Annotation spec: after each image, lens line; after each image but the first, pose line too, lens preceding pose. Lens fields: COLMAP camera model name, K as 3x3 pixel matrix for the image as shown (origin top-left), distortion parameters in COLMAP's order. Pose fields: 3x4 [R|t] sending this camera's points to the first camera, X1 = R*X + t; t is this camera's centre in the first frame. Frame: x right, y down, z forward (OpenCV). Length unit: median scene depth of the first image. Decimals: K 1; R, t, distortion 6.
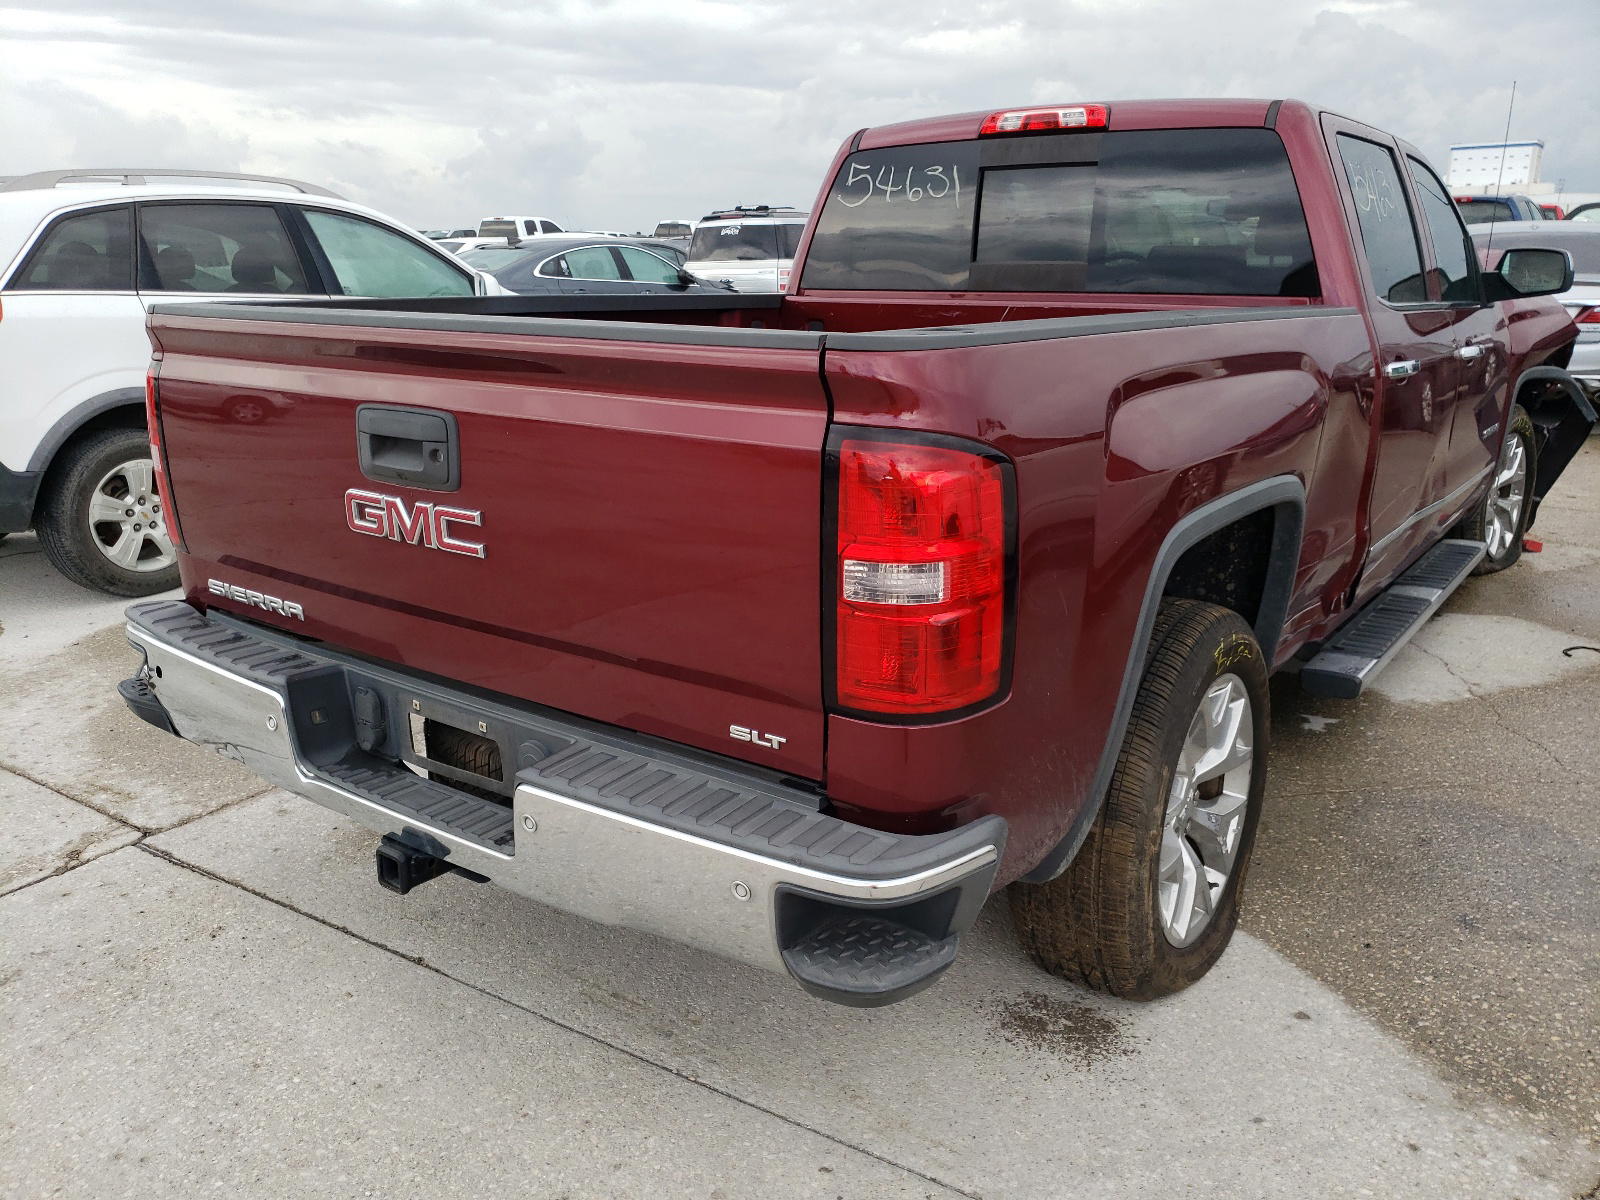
lens RADIAL K [[1266.0, 0, 811.1], [0, 1266.0, 599.5], [0, 0, 1]] dist [0.010489, -0.020151]
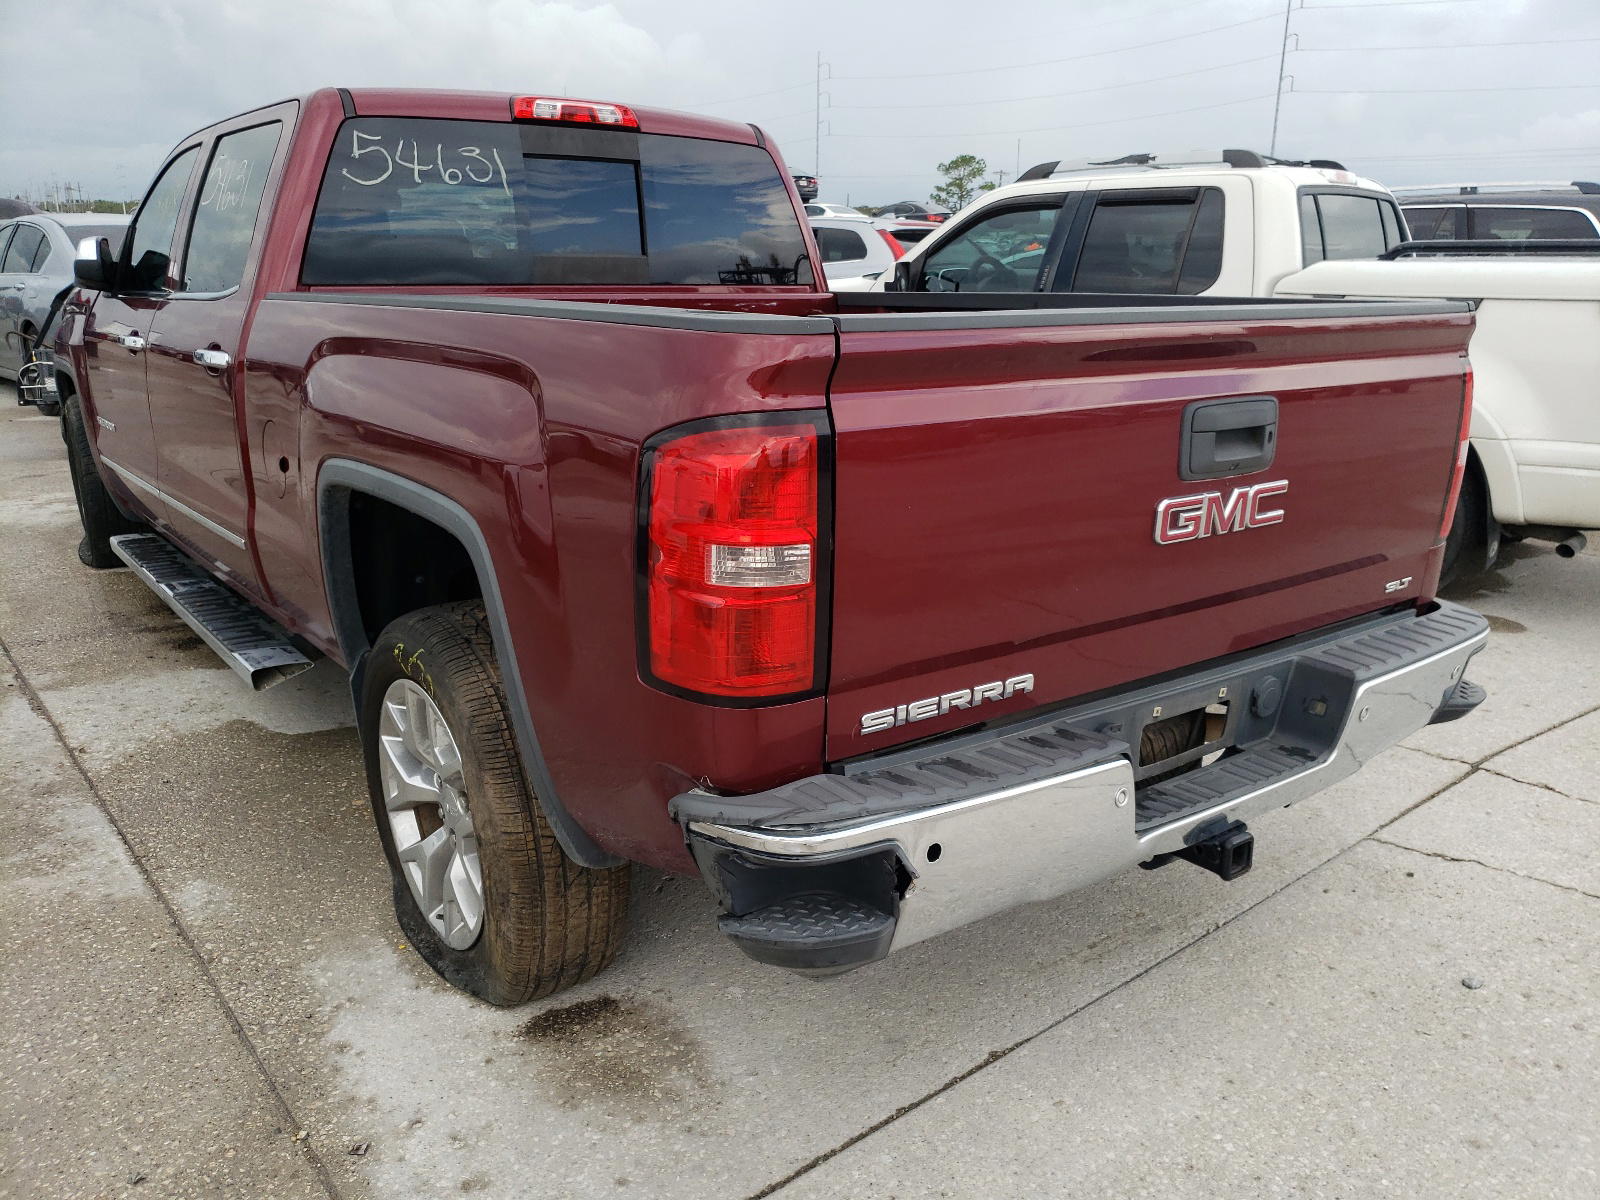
lens RADIAL K [[1266.0, 0, 811.5], [0, 1266.0, 603.0], [0, 0, 1]] dist [0.010489, -0.020151]
pose [[0.284509, -0.244969, 0.926847, -1.086406], [0.238673, 0.954460, 0.179003, -0.200131], [-0.928488, 0.170285, 0.330020, 0.783502]]
